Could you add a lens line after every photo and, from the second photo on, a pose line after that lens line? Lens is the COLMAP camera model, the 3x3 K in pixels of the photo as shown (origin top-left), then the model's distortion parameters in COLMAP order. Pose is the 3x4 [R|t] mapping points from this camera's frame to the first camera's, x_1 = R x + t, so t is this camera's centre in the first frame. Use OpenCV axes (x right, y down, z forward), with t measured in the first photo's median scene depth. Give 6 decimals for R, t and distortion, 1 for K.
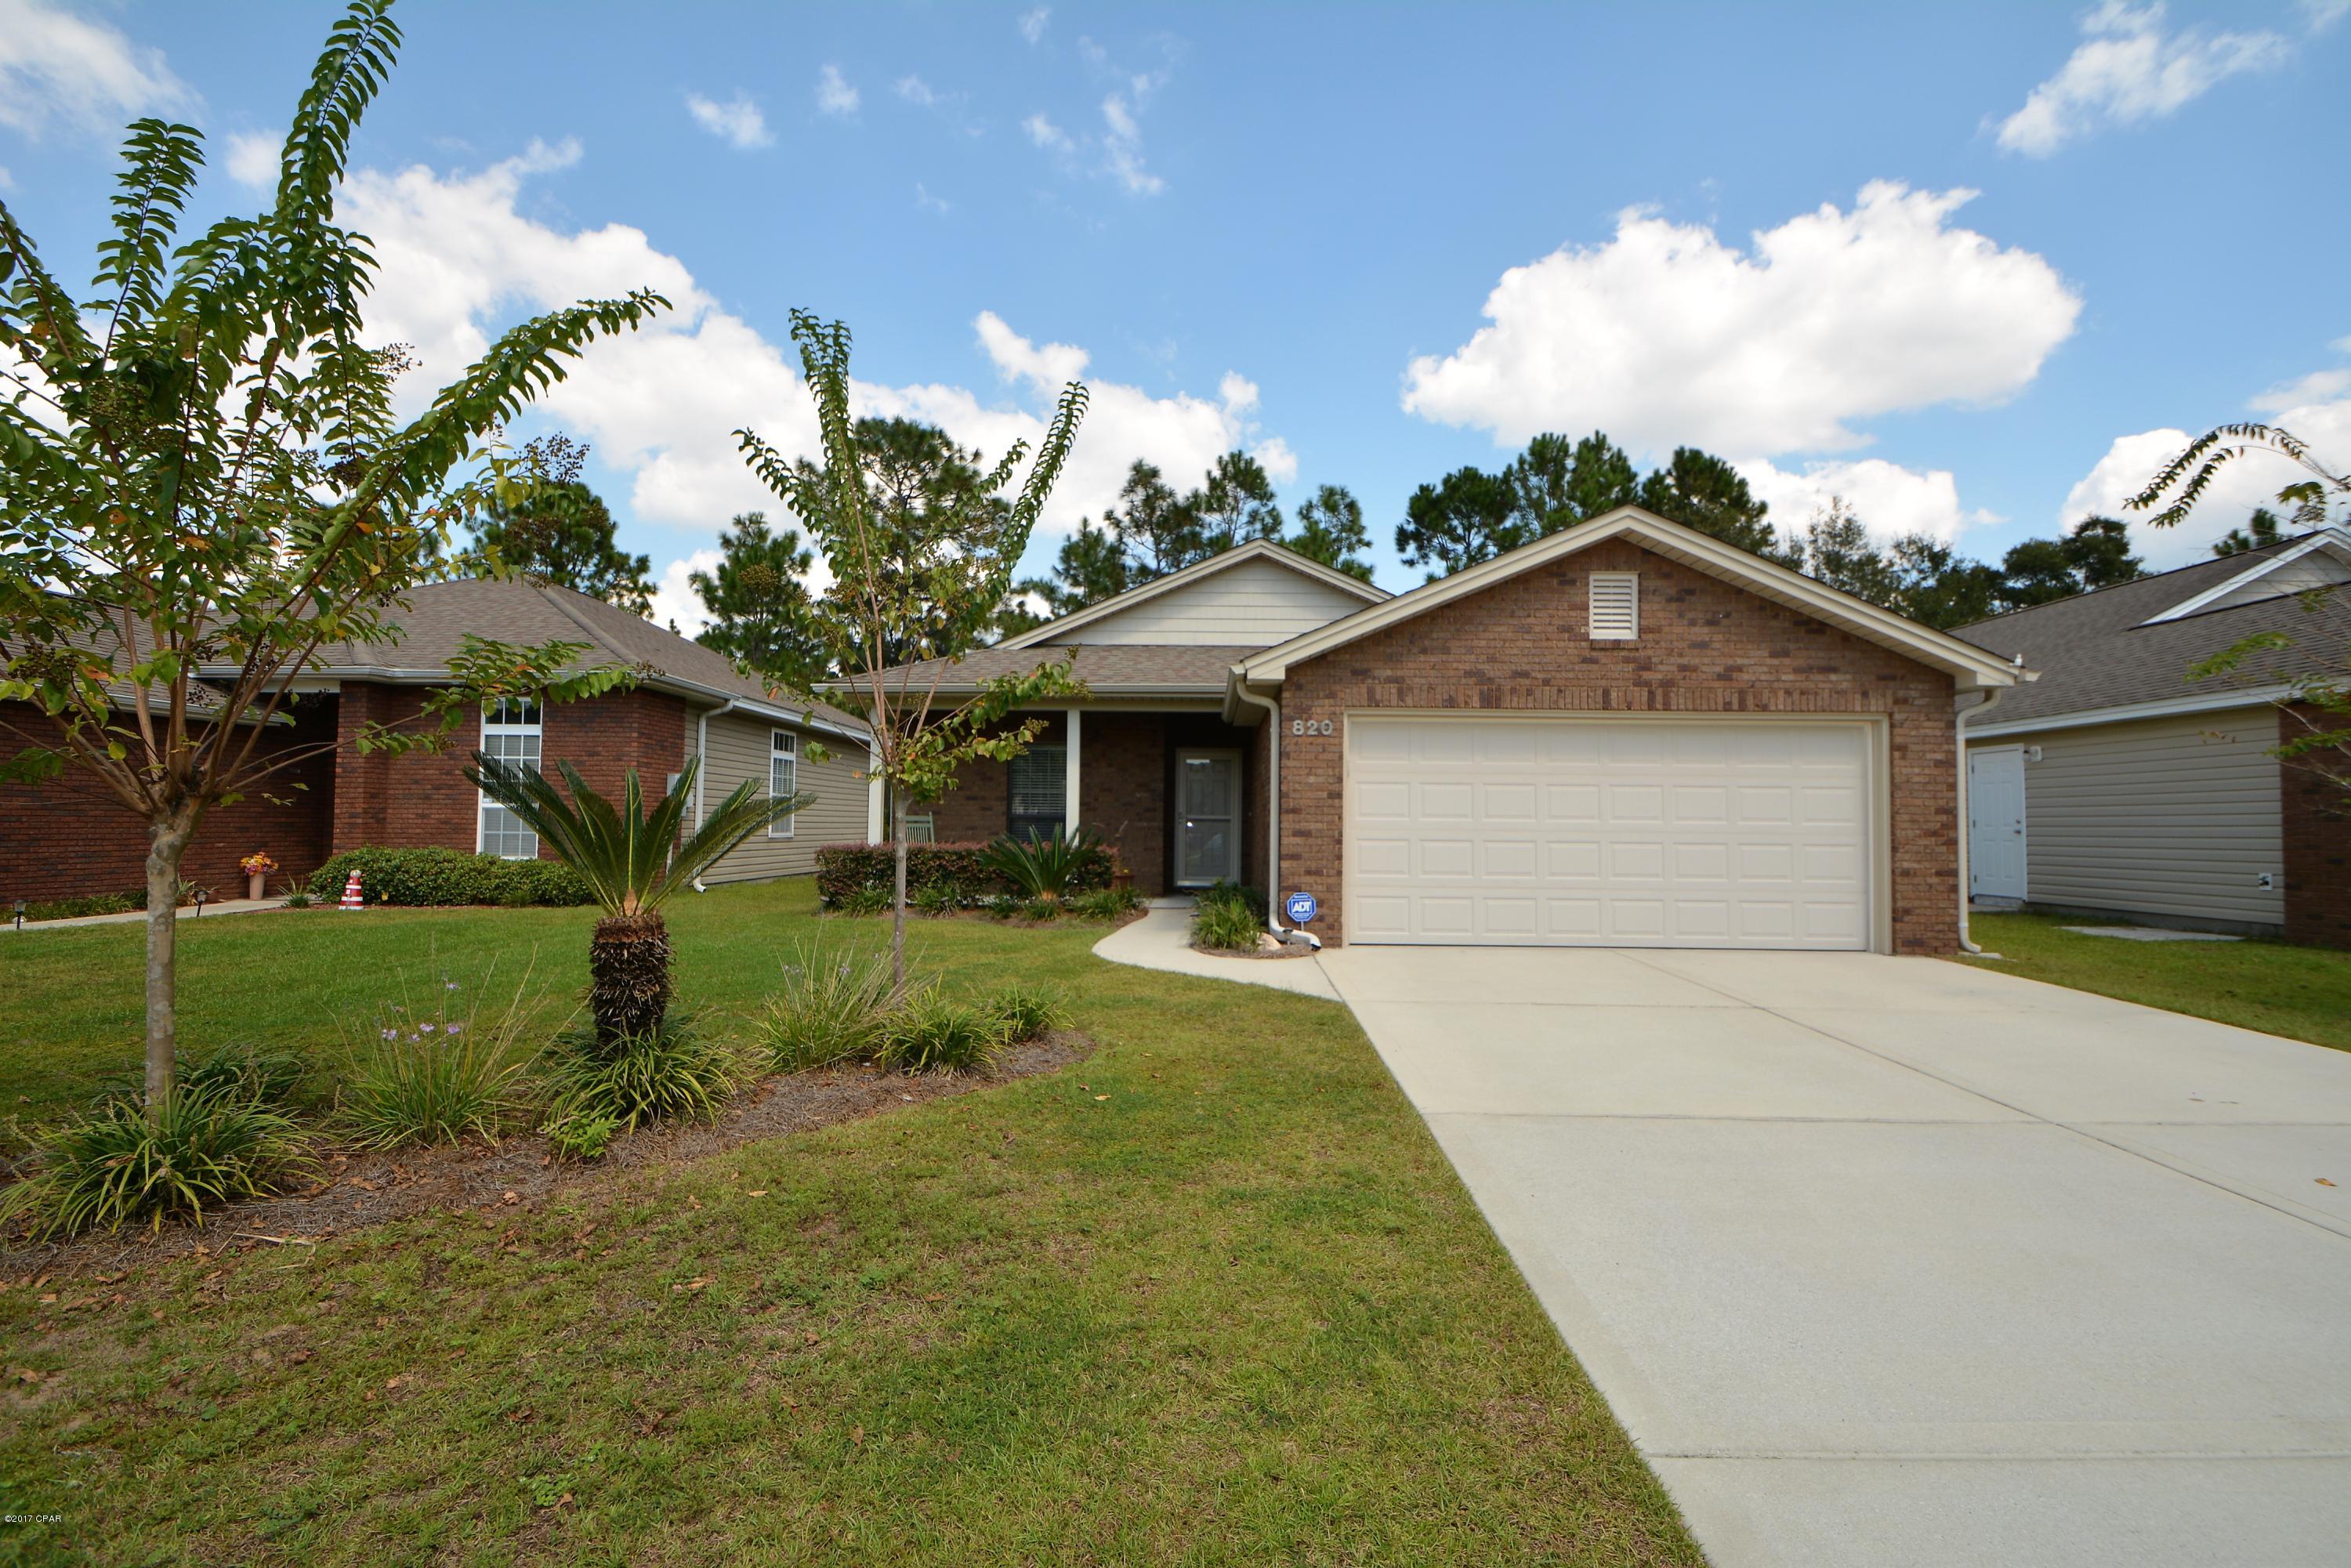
lens RADIAL K [[1053.5, 0, 1179.1], [0, 1053.5, 779.2], [0, 0, 1]] dist [0.003608, -0.009686]
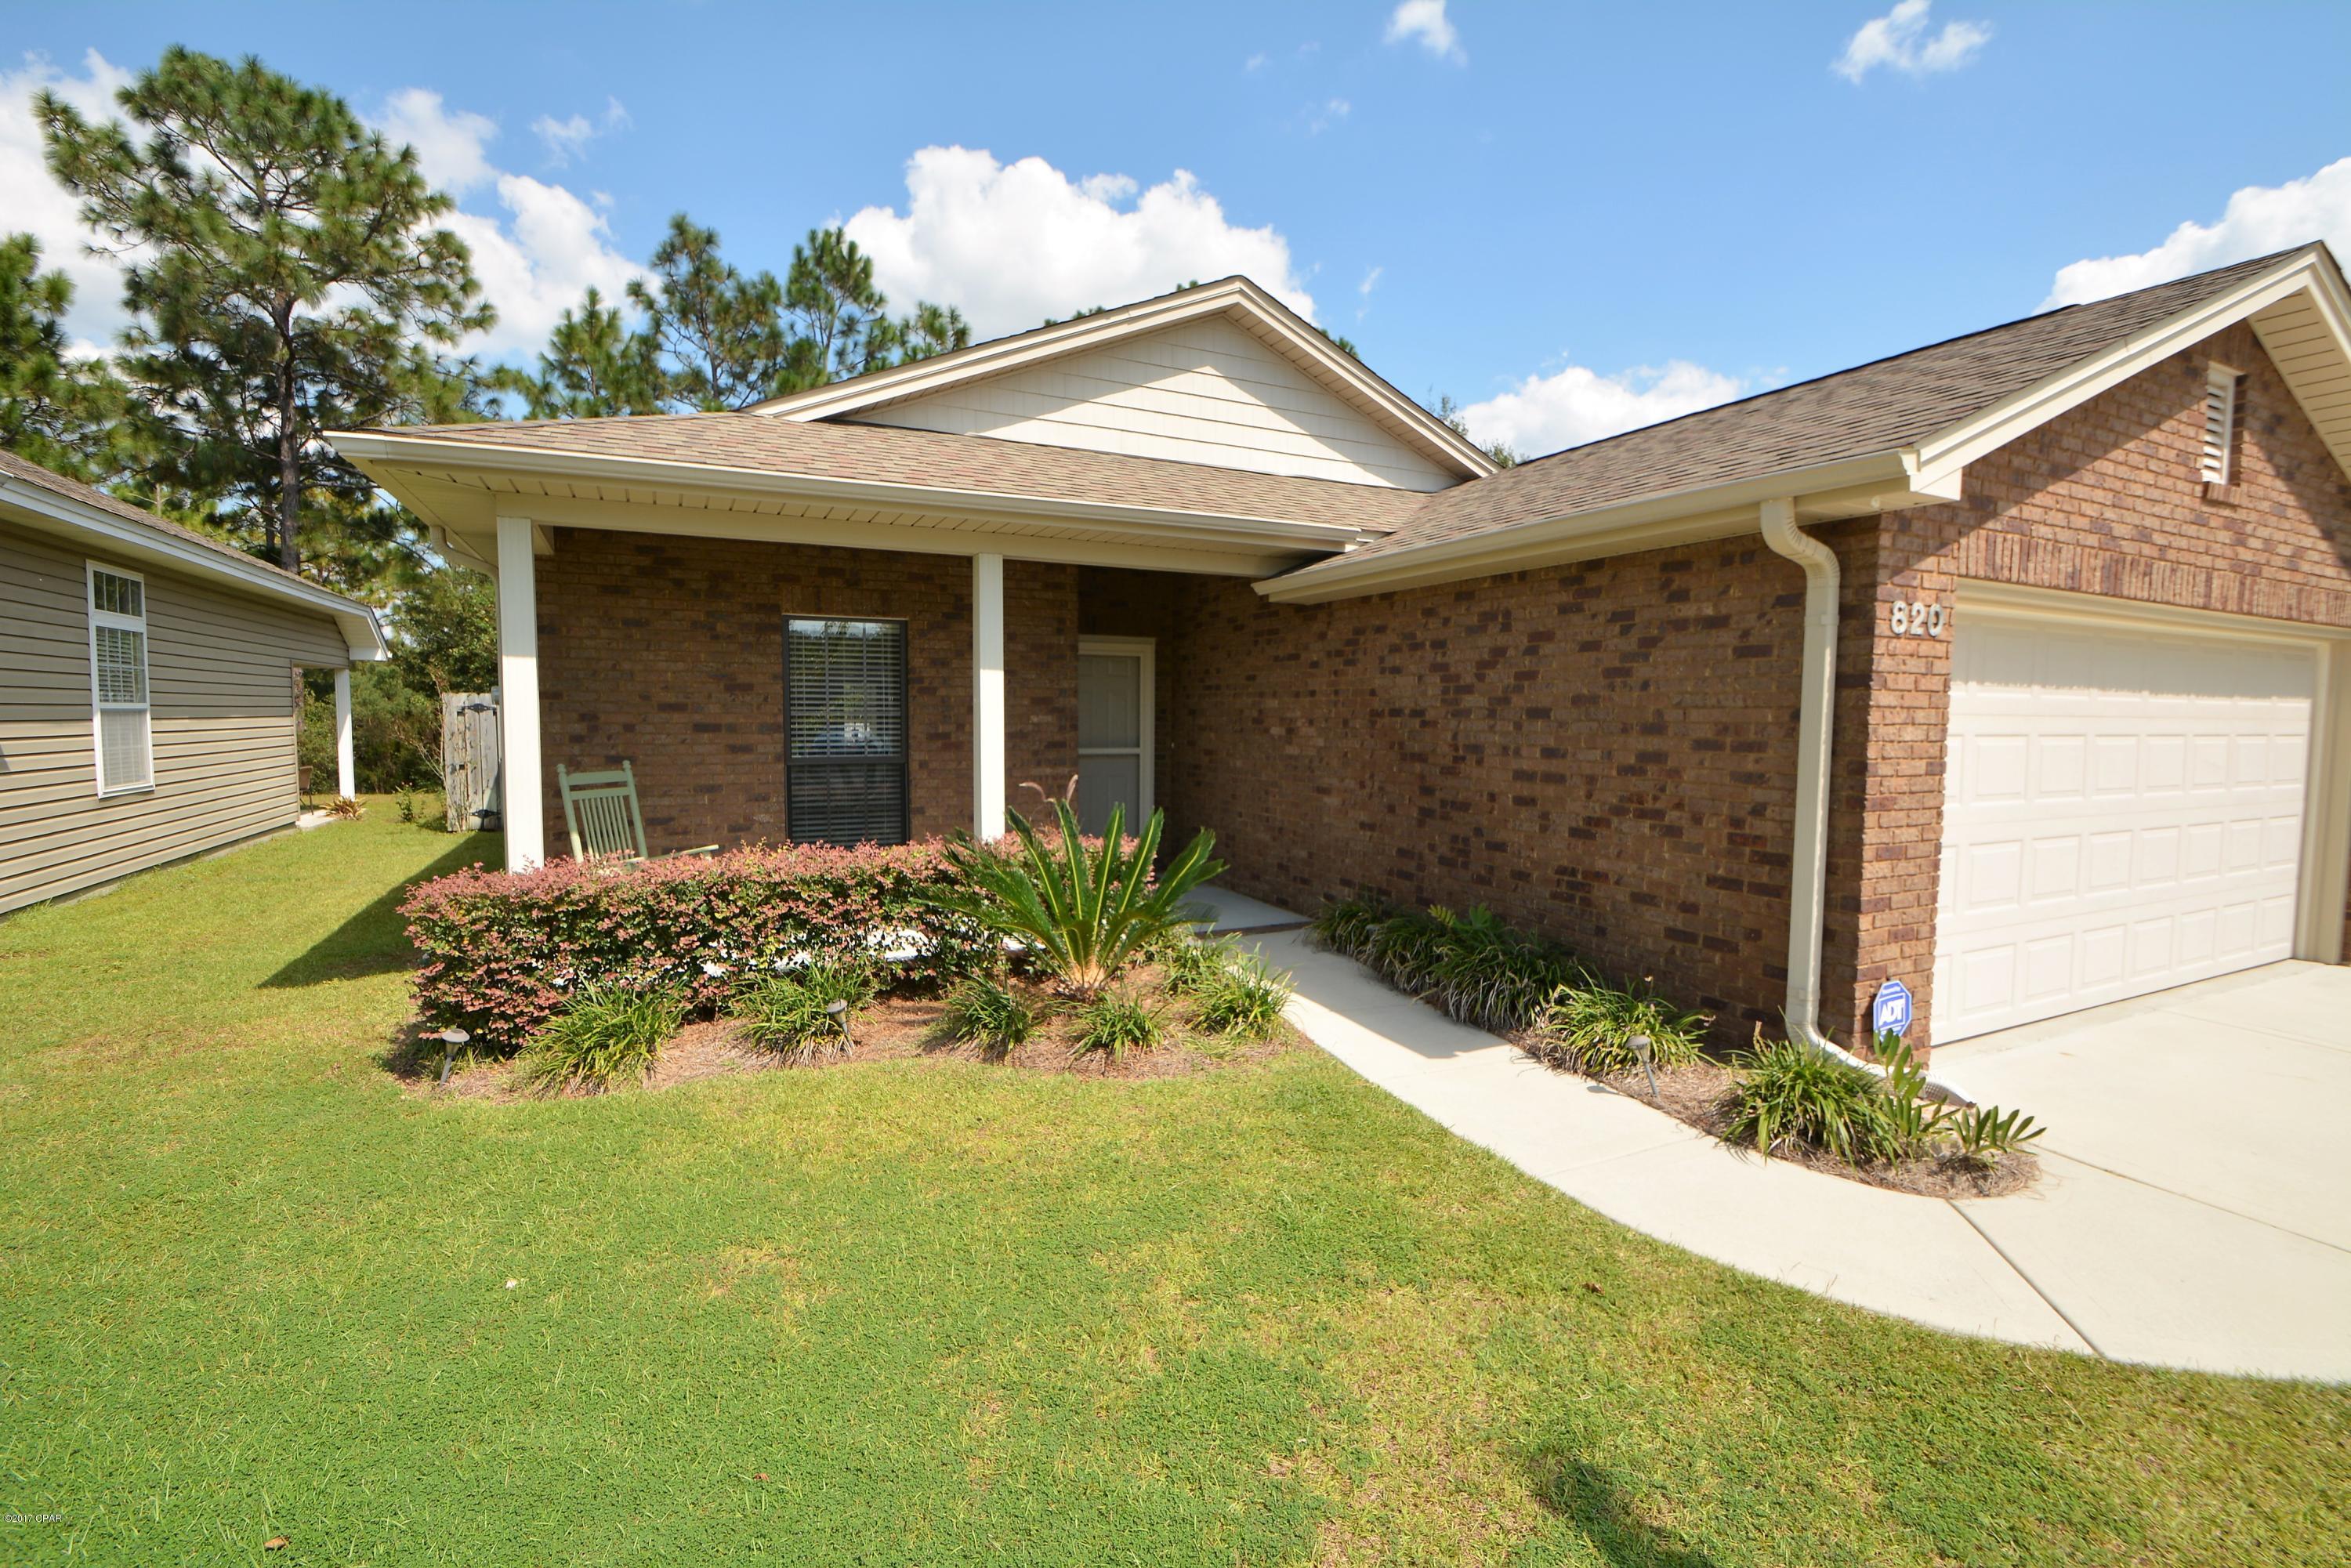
lens RADIAL K [[1053.5, 0, 1179.1], [0, 1053.5, 779.2], [0, 0, 1]] dist [0.003608, -0.009686]
pose [[0.884572, -0.034272, 0.465143, -0.241552], [-0.018050, 0.994034, 0.107568, -0.015382], [-0.466054, -0.103547, 0.878676, 0.492113]]
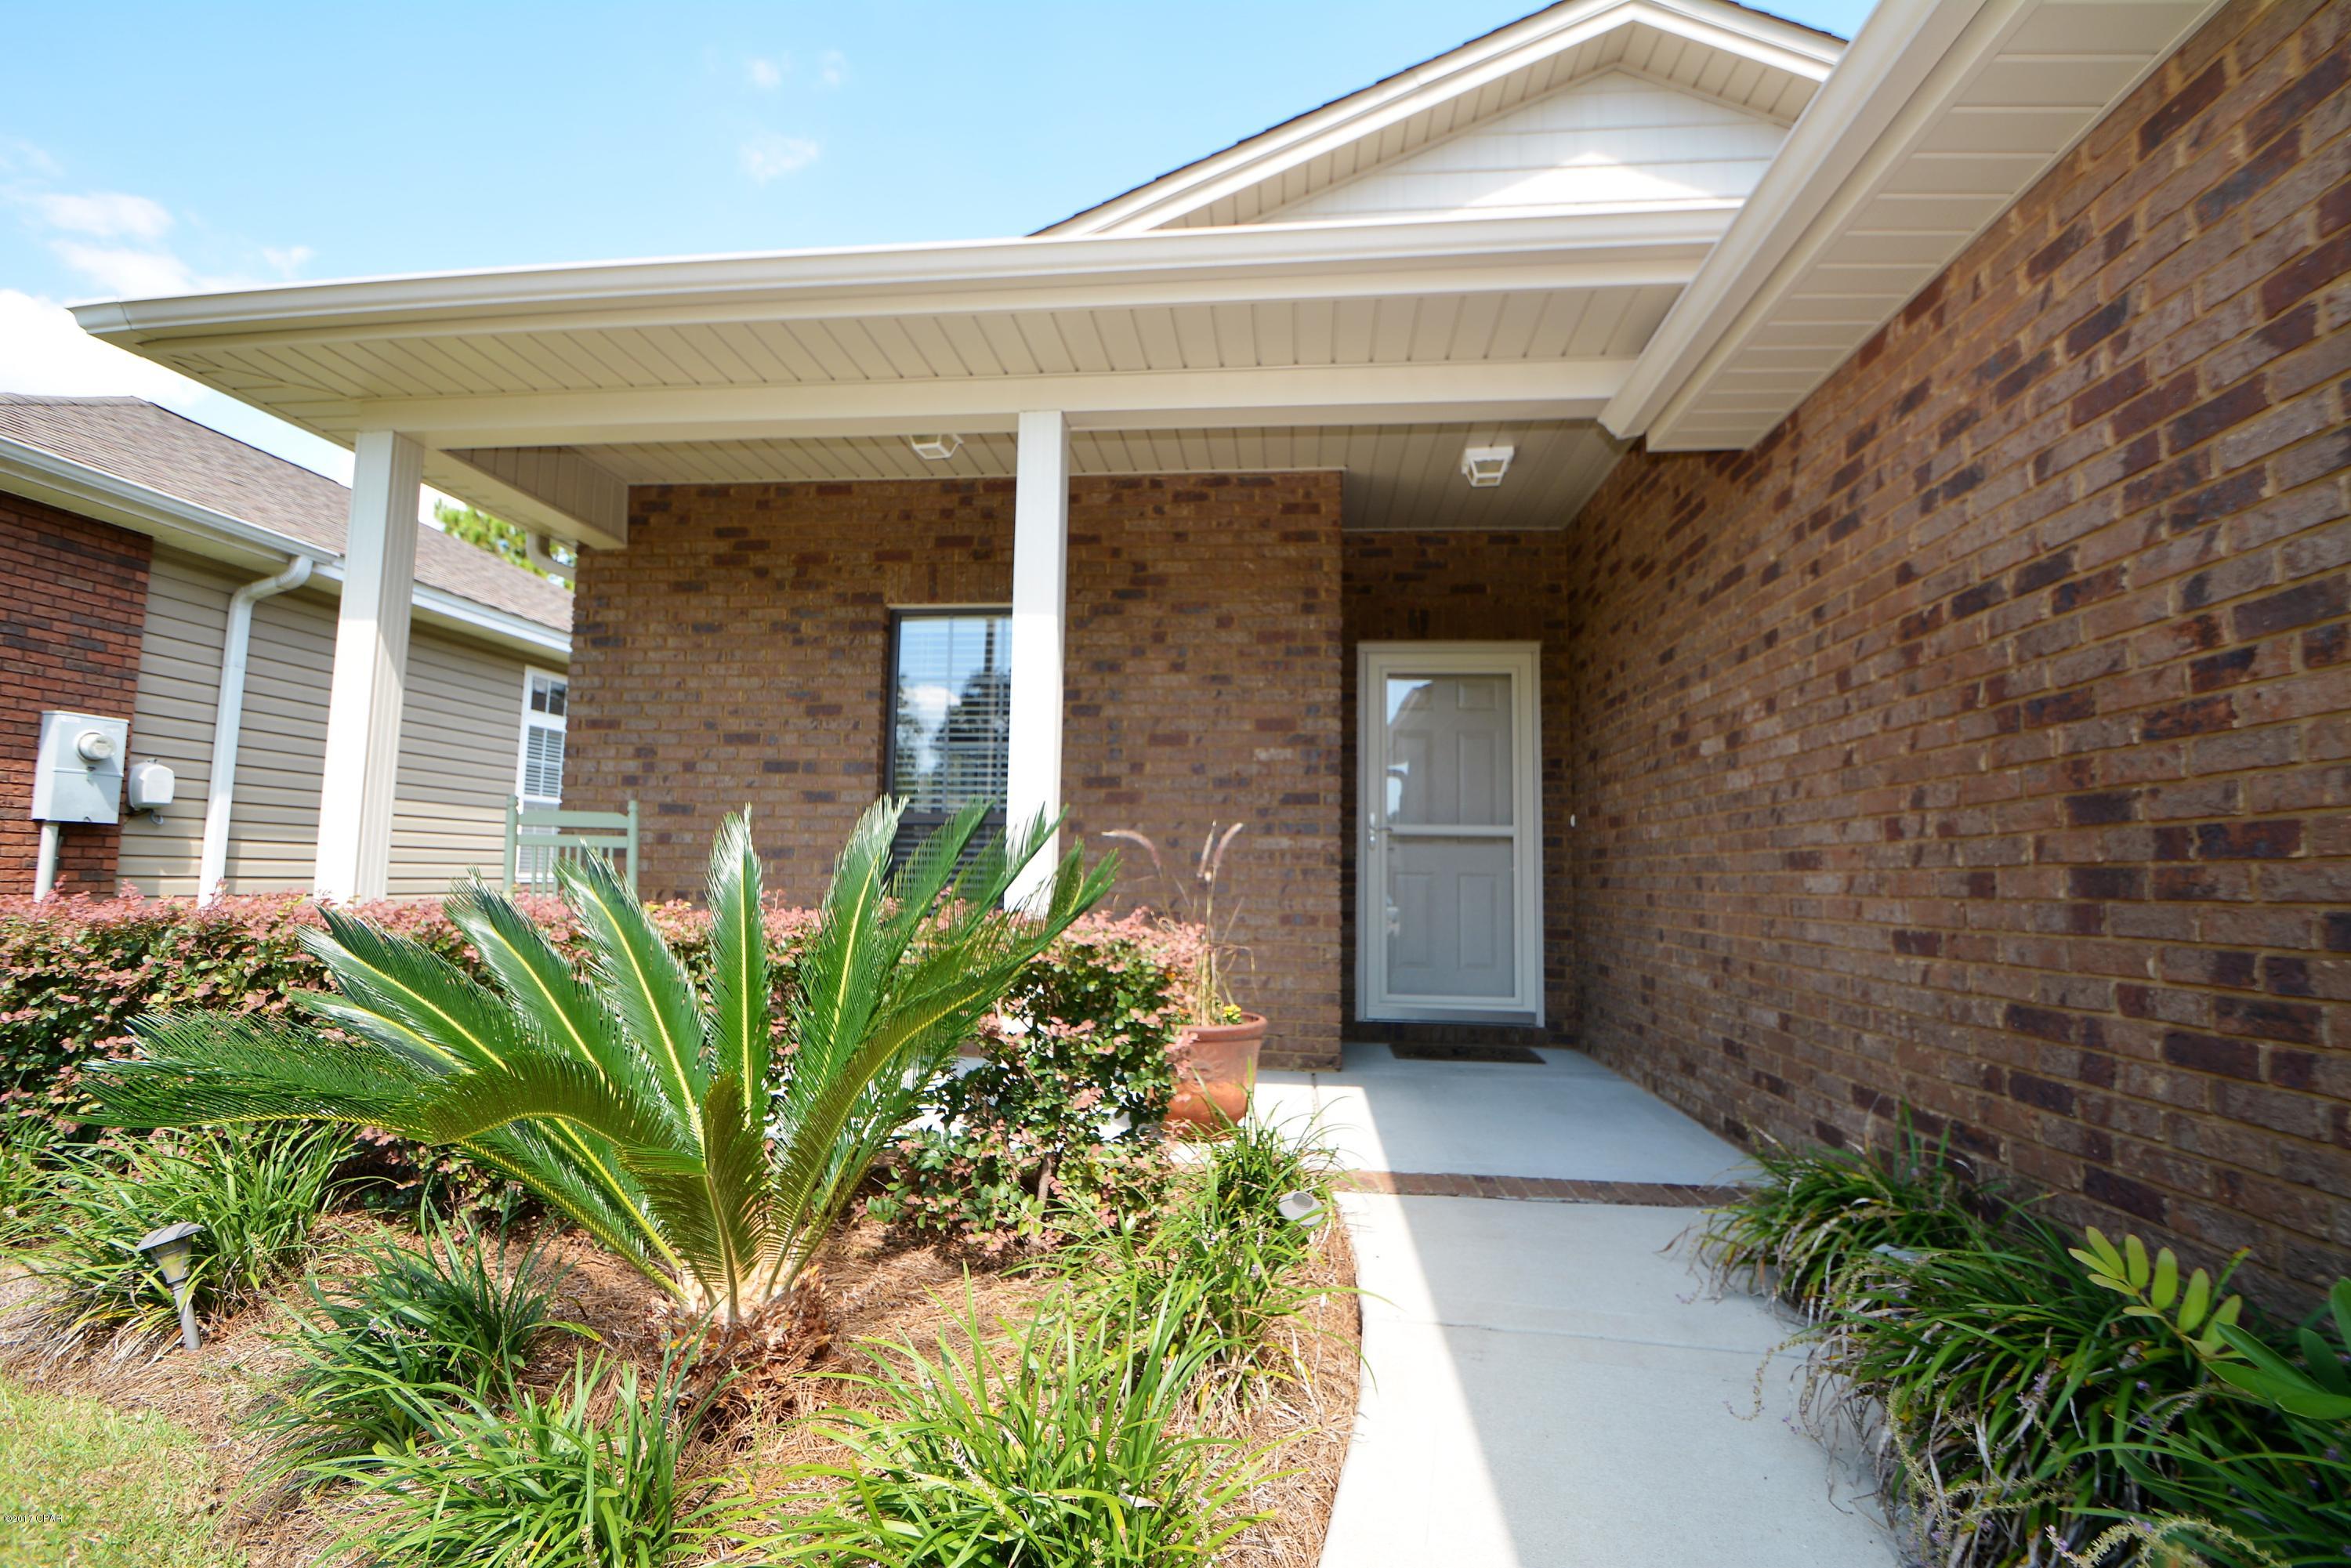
lens RADIAL K [[1044.4, 0, 1179.3], [0, 1044.4, 781.1], [0, 0, 1]] dist [0.002453, -0.009348]
pose [[0.996886, -0.001639, -0.078833, -0.040709], [-0.002104, 0.998875, -0.047372, 0.040446], [0.078822, 0.047390, 0.995762, 0.700702]]
